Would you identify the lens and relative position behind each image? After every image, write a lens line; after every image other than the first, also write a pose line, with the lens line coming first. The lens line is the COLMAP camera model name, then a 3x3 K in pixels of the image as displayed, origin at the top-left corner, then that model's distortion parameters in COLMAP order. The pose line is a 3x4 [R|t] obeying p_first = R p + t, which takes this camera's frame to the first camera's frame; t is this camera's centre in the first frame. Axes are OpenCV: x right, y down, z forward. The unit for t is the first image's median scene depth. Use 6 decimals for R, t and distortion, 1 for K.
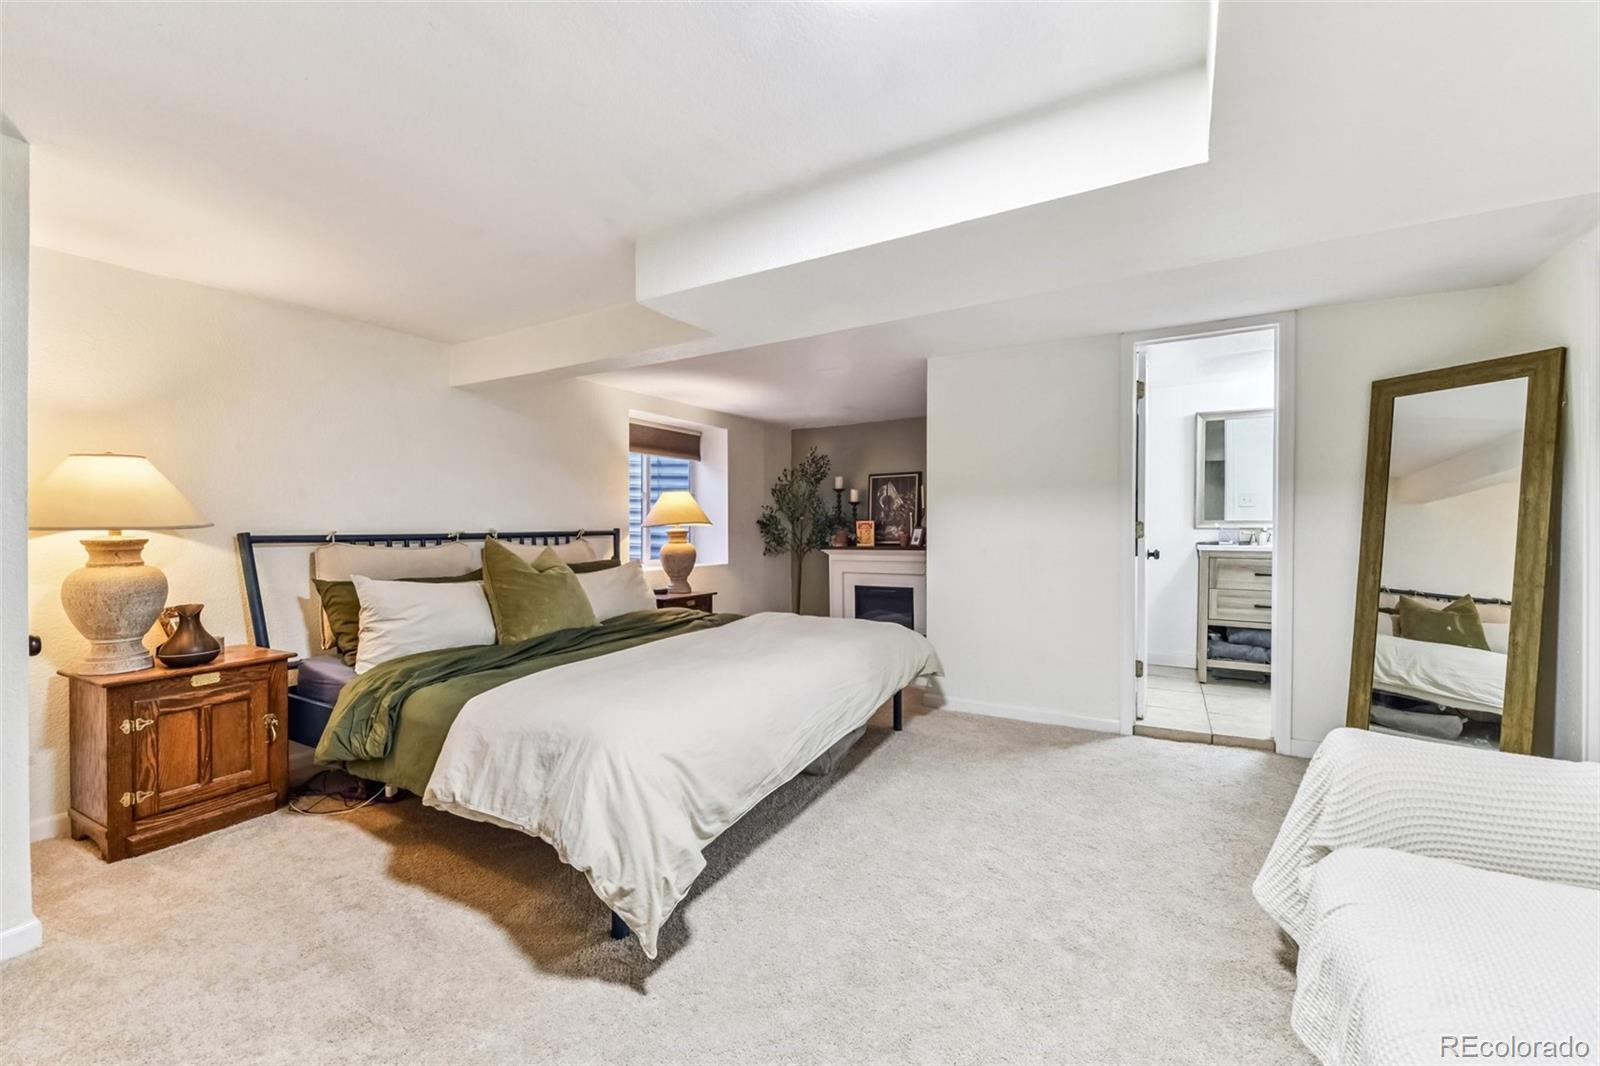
lens RADIAL K [[648.7, 0, 797.7], [0, 648.7, 538.1], [0, 0, 1]] dist [-0.012825, 0.000063]
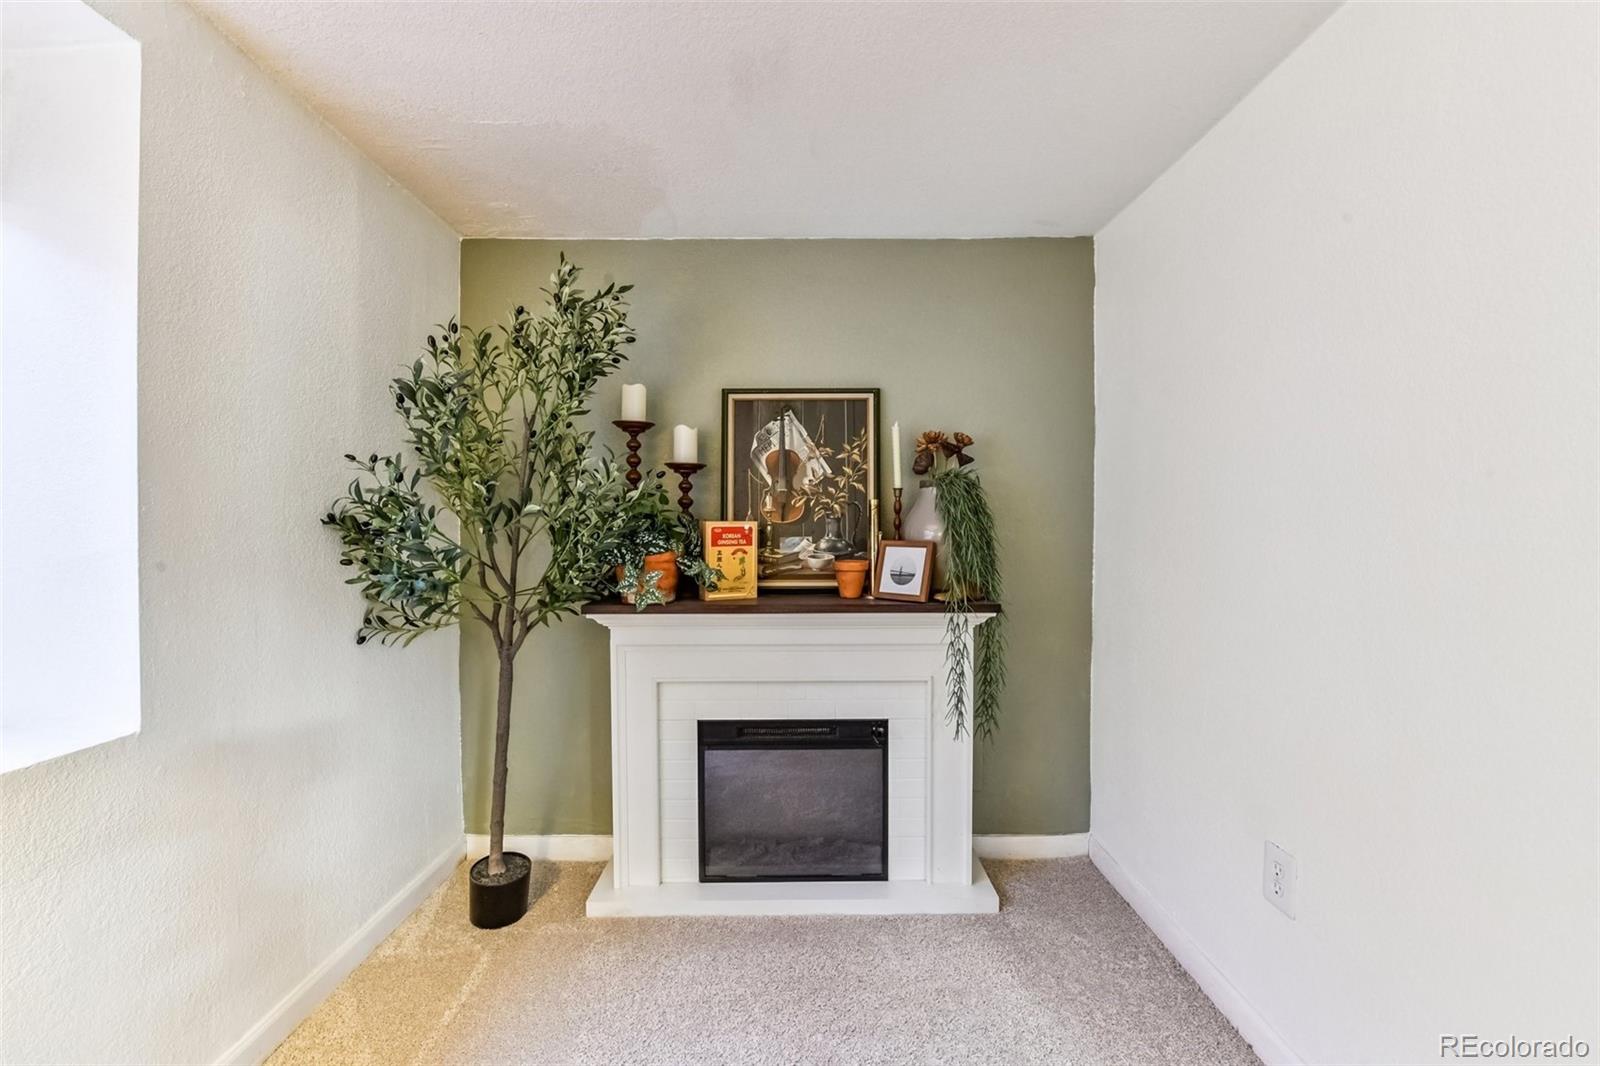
lens RADIAL K [[648.7, 0, 800.3], [0, 648.7, 544.0], [0, 0, 1]] dist [-0.012825, 0.000063]
pose [[0.849253, -0.004016, 0.527971, -0.038837], [-0.001184, 0.999954, 0.009511, -0.018118], [-0.527985, -0.008702, 0.849209, 0.700664]]
